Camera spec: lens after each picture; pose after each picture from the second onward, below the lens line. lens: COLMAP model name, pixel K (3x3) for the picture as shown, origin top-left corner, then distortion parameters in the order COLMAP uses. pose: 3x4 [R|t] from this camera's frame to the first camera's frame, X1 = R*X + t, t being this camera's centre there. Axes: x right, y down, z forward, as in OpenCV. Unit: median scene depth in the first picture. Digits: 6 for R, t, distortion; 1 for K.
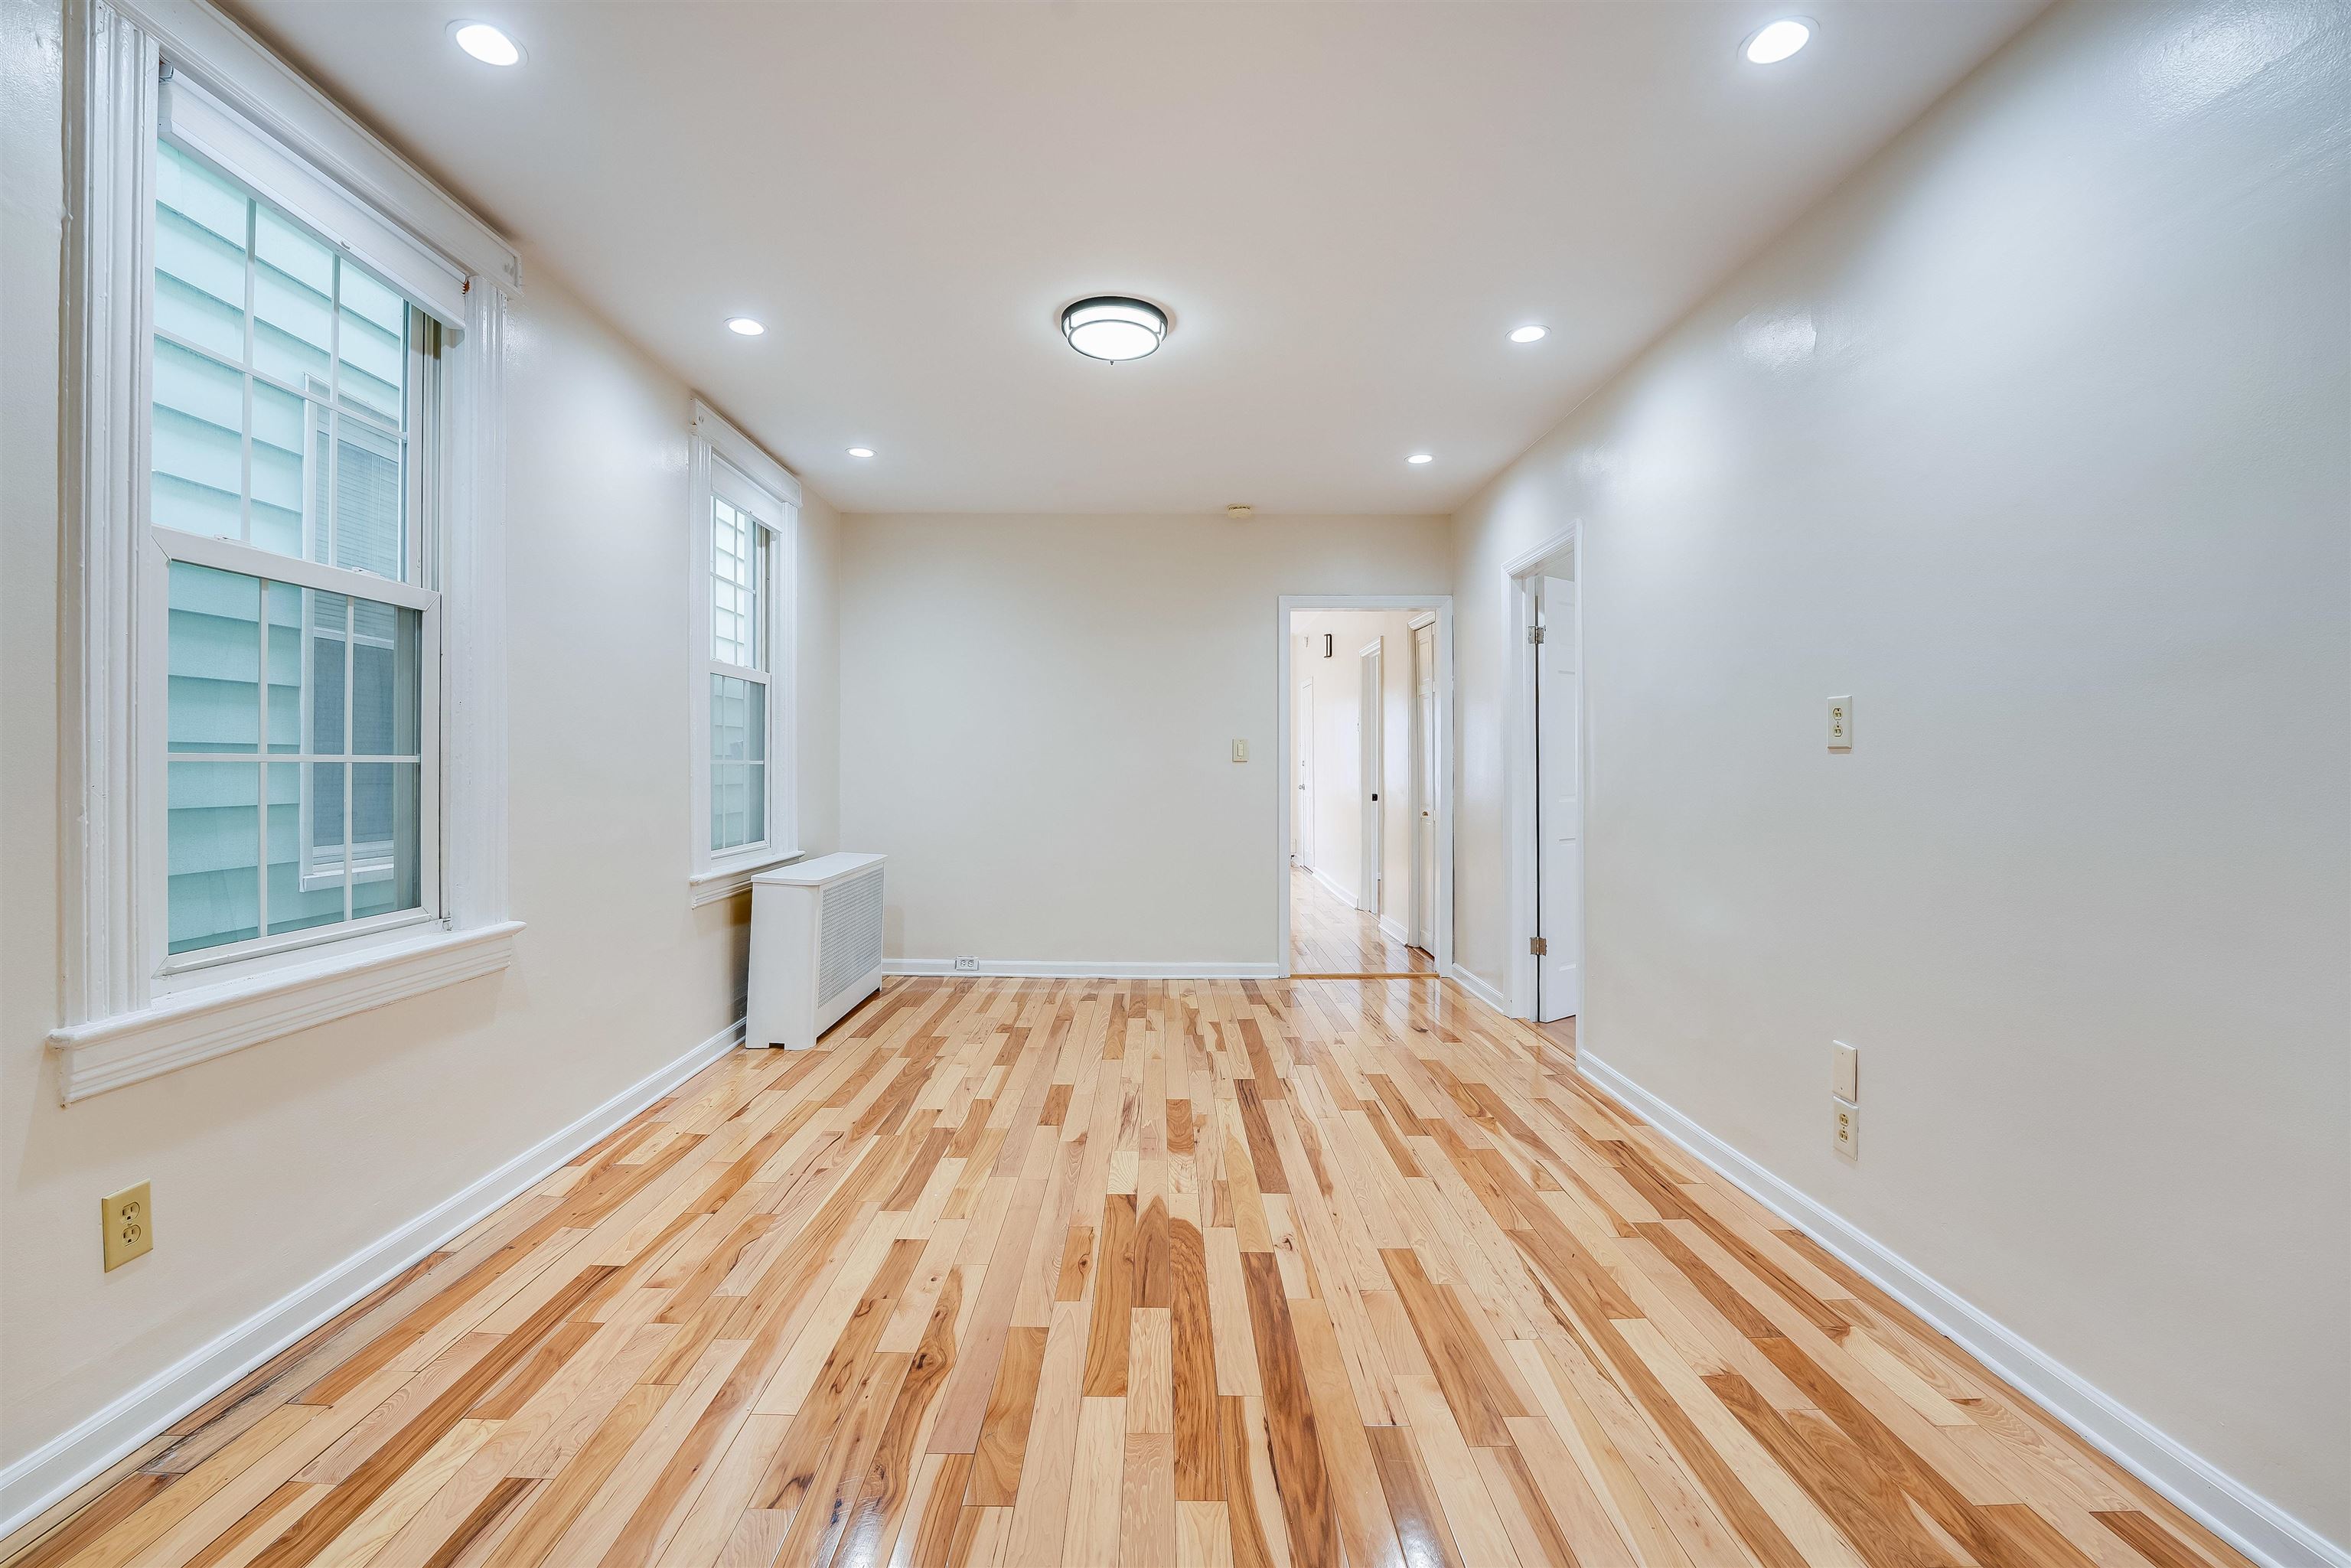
lens RADIAL K [[990.6, 0, 1188.9], [0, 990.6, 790.1], [0, 0, 1]] dist [-0.026250, 0.000062]
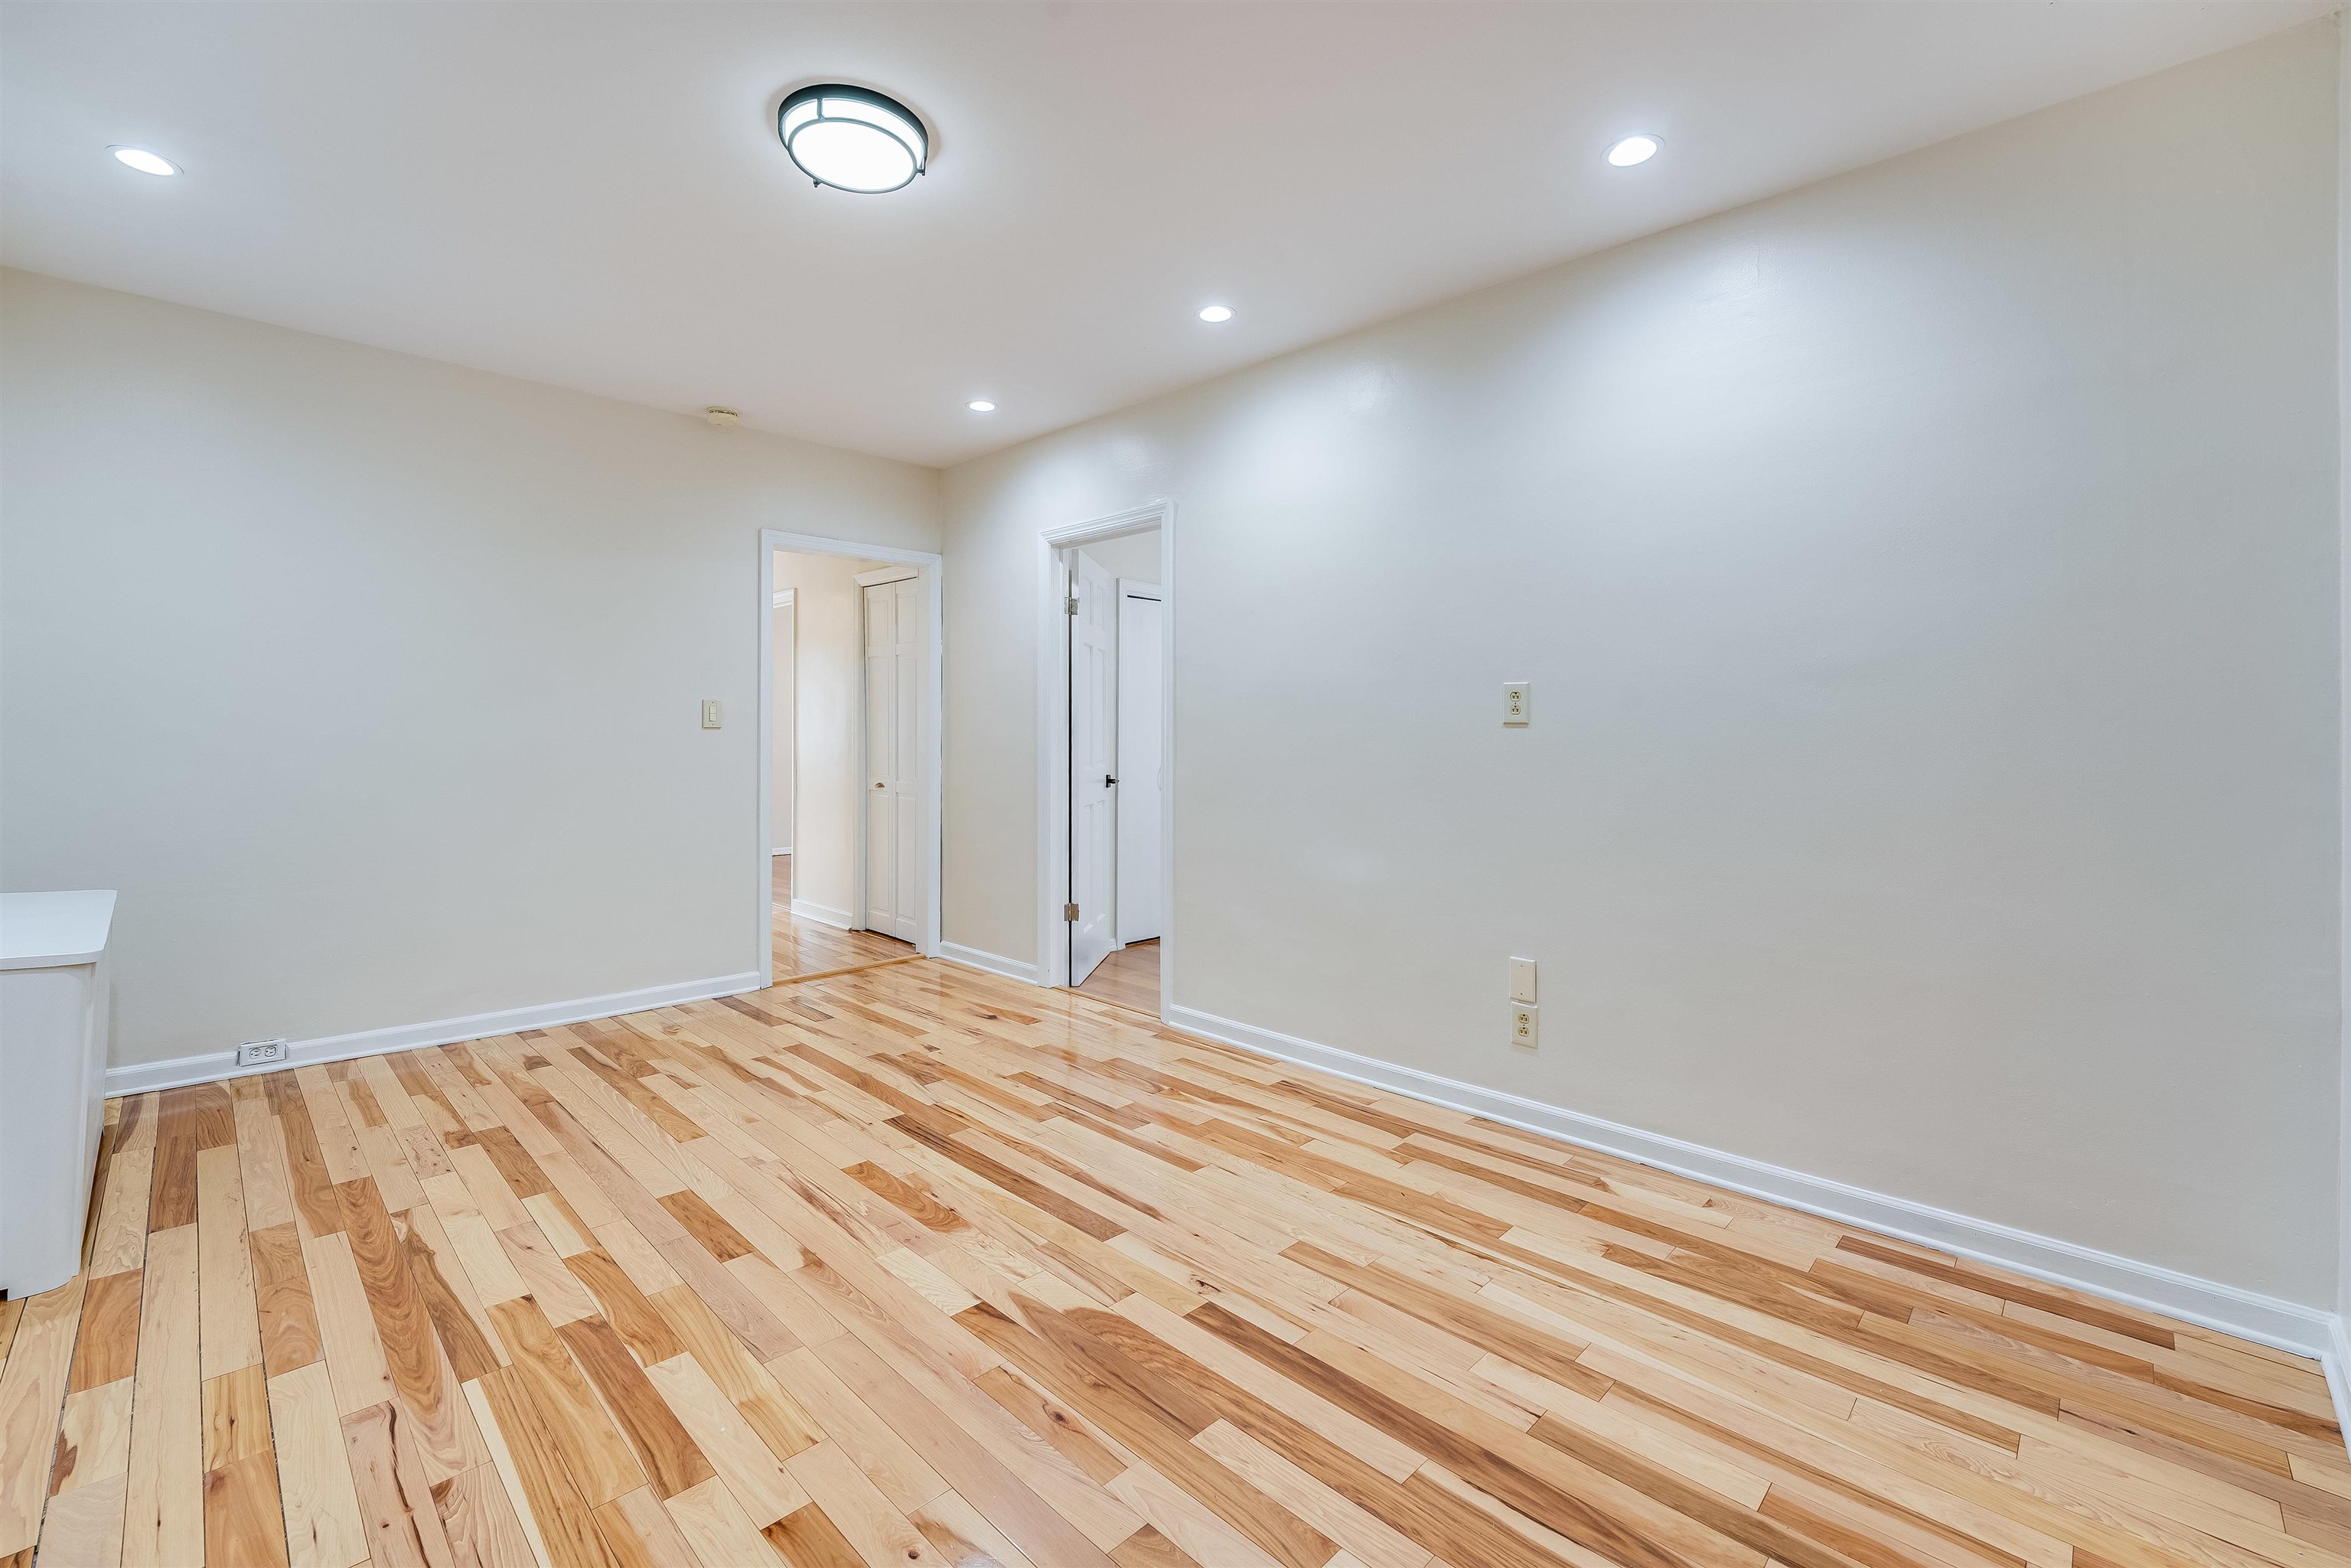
lens RADIAL K [[968.7, 0, 1168.8], [0, 968.7, 766.1], [0, 0, 1]] dist [-0.020019, 0.000657]
pose [[0.723727, -0.019302, 0.689817, -0.460573], [0.012635, 0.999812, 0.014720, -0.011437], [-0.689971, -0.001937, 0.723834, 0.371722]]
